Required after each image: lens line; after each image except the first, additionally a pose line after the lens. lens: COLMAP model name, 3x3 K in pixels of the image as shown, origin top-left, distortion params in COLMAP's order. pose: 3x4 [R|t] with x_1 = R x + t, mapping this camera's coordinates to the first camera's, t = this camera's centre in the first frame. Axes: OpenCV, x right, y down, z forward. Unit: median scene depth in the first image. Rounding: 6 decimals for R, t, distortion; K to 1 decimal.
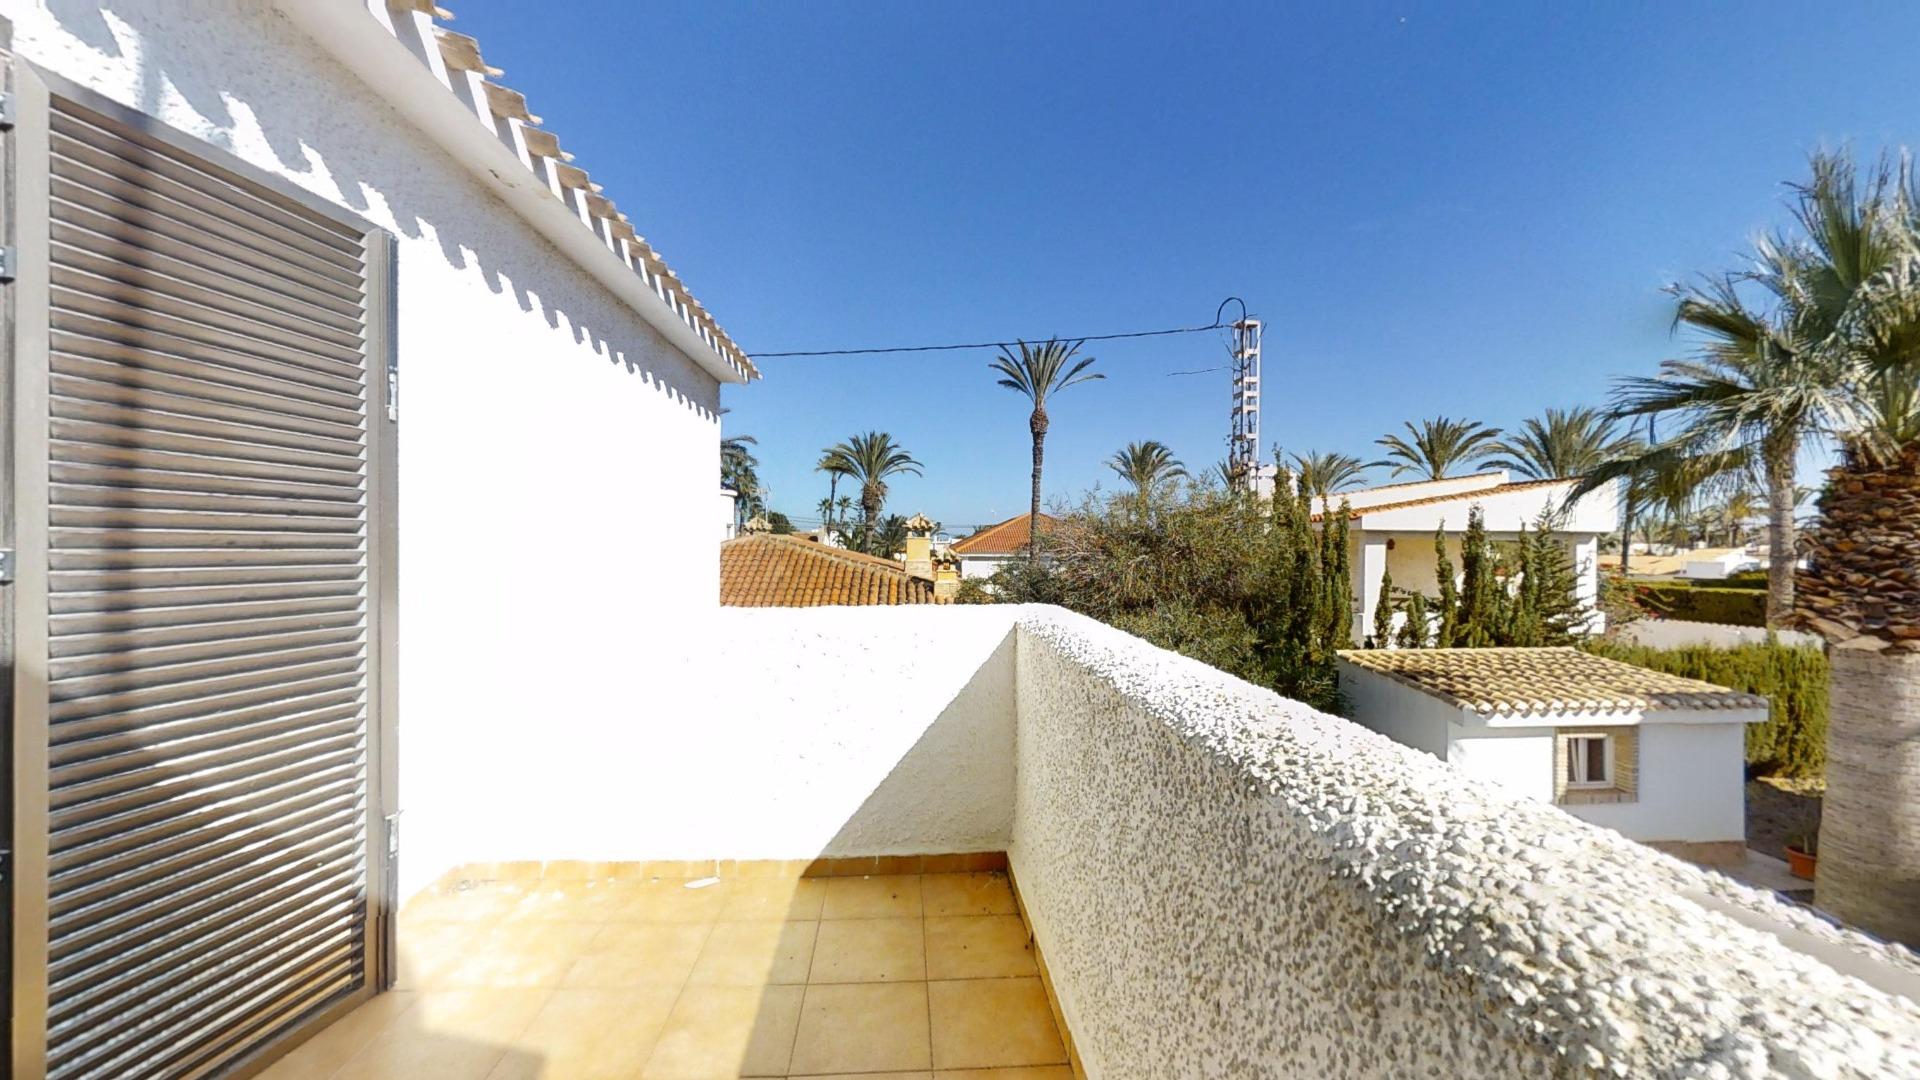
lens RADIAL K [[700.7, 0, 969.3], [0, 700.7, 538.7], [0, 0, 1]] dist [0.008670, -0.000118]
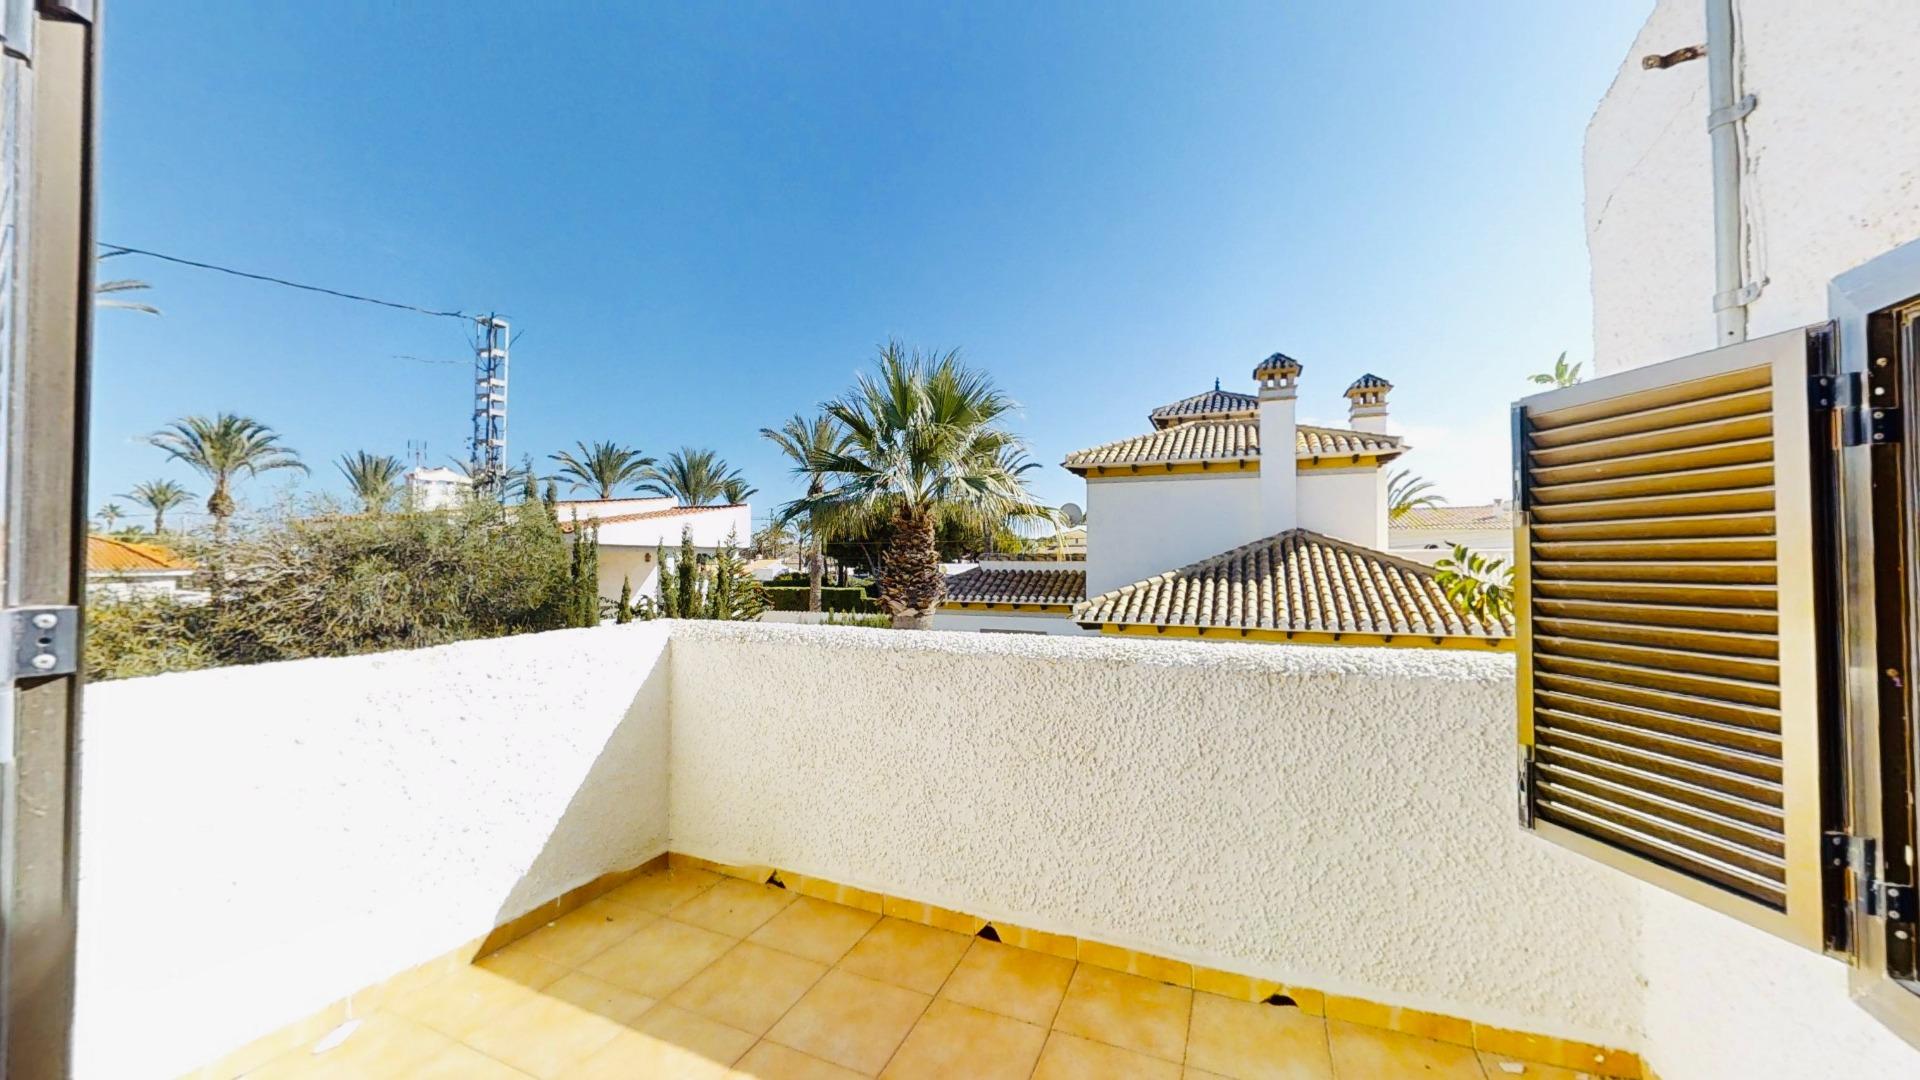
lens RADIAL K [[700.7, 0, 956.4], [0, 700.7, 542.2], [0, 0, 1]] dist [0.008670, -0.000118]
pose [[0.461080, 0.017937, 0.887177, -0.145493], [-0.007531, 0.999839, -0.016301, -0.002795], [-0.887327, 0.000834, 0.461141, 0.023568]]
